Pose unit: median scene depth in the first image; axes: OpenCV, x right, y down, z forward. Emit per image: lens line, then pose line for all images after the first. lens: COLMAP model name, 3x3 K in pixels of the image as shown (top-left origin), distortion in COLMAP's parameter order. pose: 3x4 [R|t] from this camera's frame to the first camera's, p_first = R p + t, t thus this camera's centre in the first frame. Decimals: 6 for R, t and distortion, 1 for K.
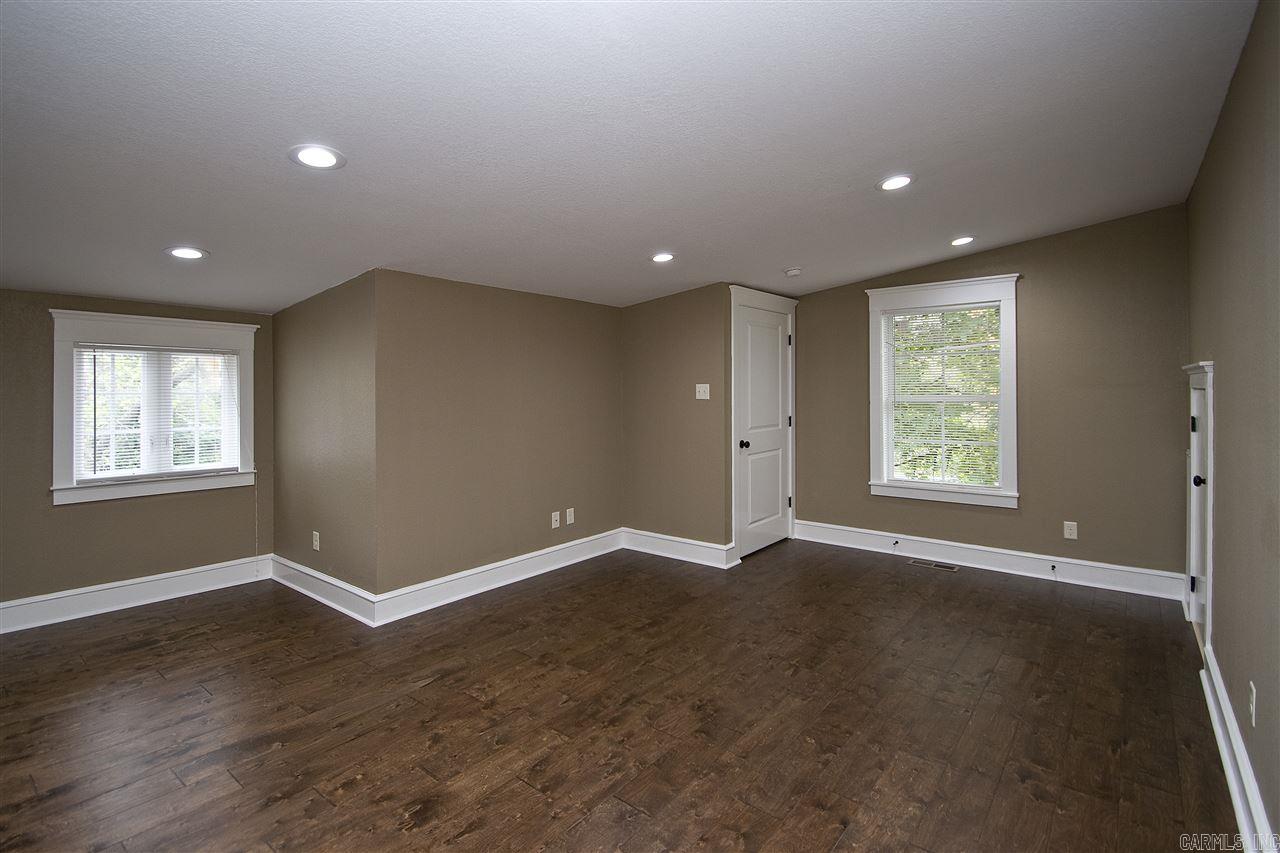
lens RADIAL K [[633.3, 0, 642.4], [0, 633.3, 383.3], [0, 0, 1]] dist [0.001754, -0.001240]
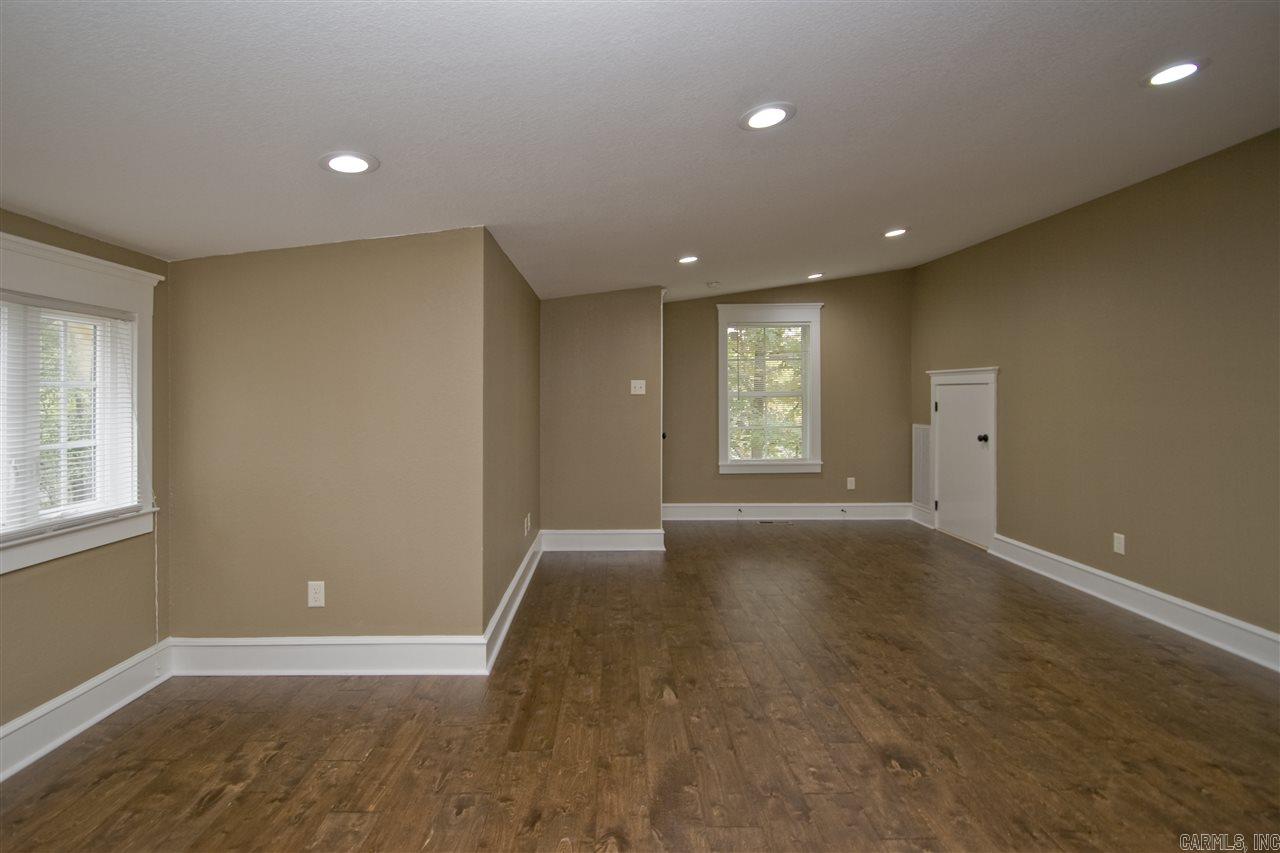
lens RADIAL K [[619.9, 0, 660.9], [0, 619.9, 386.0], [0, 0, 1]] dist [0.001345, 0.000011]
pose [[0.766382, 0.005449, 0.642362, -0.815997], [-0.002193, 0.999980, -0.005866, 0.025653], [-0.642381, 0.003087, 0.766379, 0.275624]]
